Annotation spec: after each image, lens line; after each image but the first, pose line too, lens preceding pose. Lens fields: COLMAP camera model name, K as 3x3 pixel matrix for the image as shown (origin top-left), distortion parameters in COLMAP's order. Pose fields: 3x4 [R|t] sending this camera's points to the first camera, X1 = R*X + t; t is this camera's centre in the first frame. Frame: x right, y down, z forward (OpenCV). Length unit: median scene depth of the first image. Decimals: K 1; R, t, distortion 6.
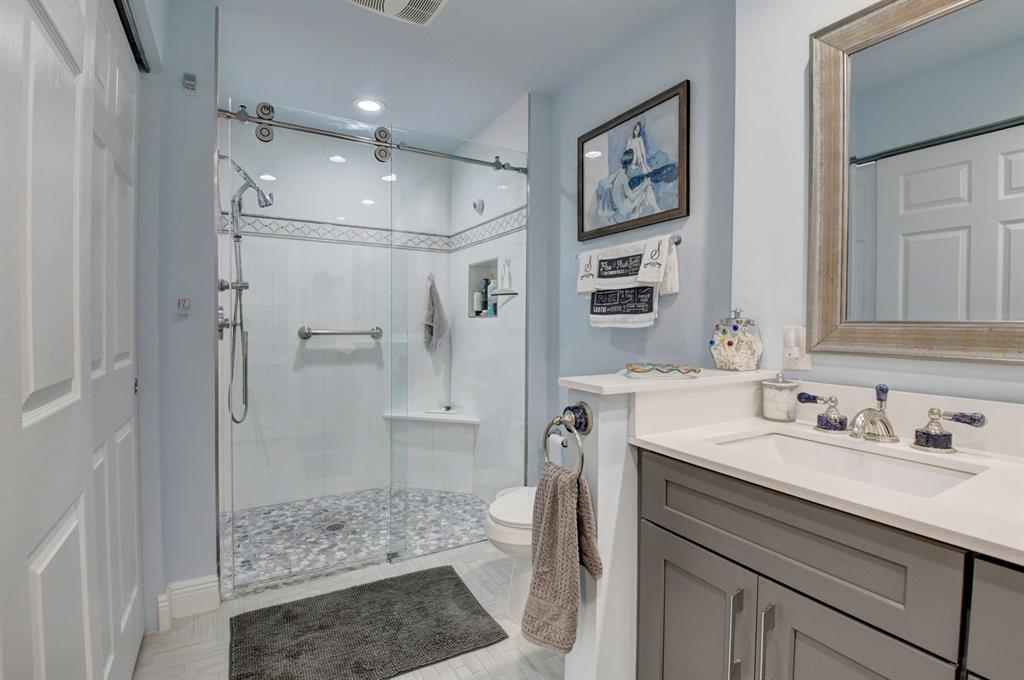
lens RADIAL K [[452.8, 0, 515.1], [0, 452.8, 336.1], [0, 0, 1]] dist [0.004668, -0.018314]
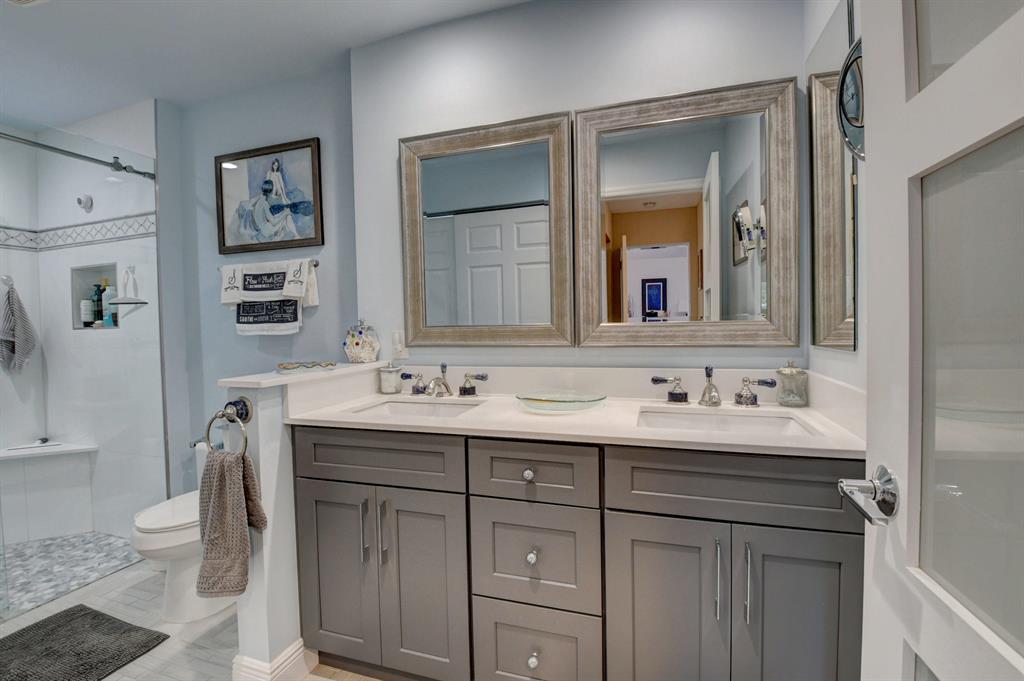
lens RADIAL K [[452.8, 0, 511.3], [0, 452.8, 335.7], [0, 0, 1]] dist [0.004668, -0.018314]
pose [[0.739309, -0.039066, 0.672232, -0.089226], [0.044473, 0.998969, 0.009143, 0.000220], [-0.671896, 0.023137, 0.740284, -0.280932]]
